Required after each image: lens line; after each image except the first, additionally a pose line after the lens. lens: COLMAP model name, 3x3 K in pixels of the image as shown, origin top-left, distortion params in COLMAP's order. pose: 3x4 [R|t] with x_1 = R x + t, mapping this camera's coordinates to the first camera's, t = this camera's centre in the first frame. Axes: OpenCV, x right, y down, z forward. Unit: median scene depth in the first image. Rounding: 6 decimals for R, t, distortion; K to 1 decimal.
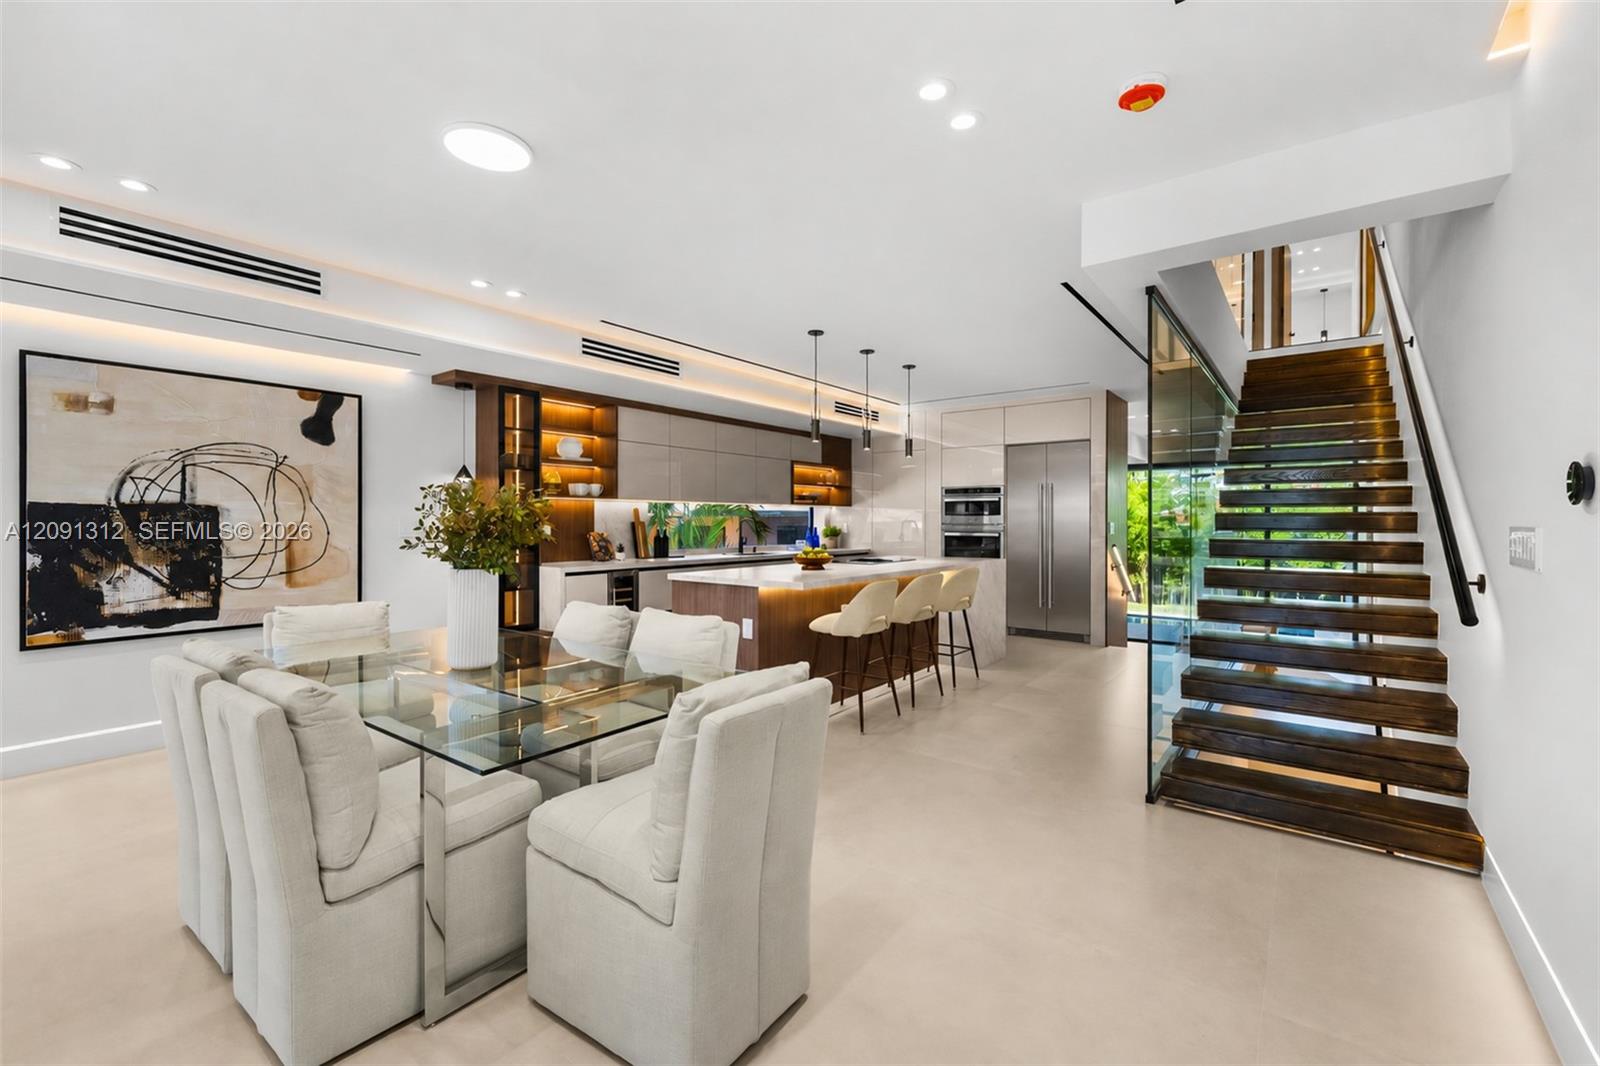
lens RADIAL K [[668.9, 0, 806.4], [0, 668.9, 528.5], [0, 0, 1]] dist [-0.000084, 0.000061]
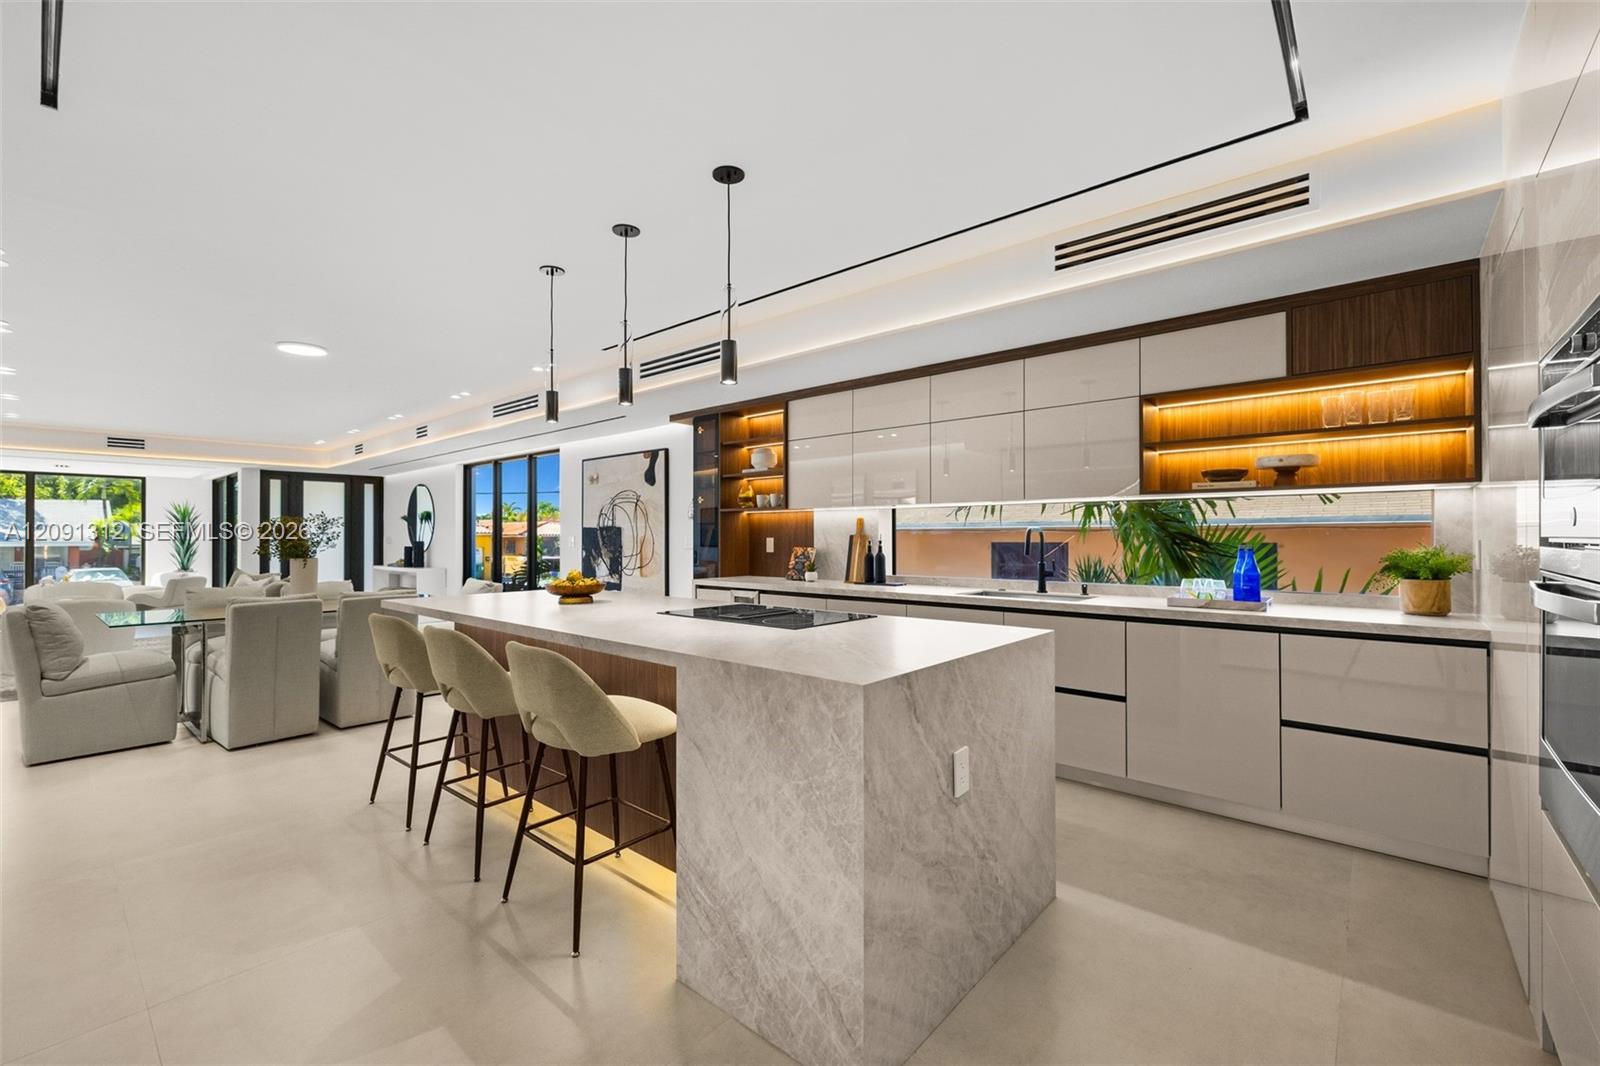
lens RADIAL K [[668.9, 0, 806.4], [0, 668.9, 528.5], [0, 0, 1]] dist [-0.000084, 0.000061]
pose [[-0.064274, -0.006716, -0.997910, 0.810362], [-0.004605, 0.999969, -0.006434, -0.019792], [0.997922, 0.004182, -0.064303, 1.510278]]
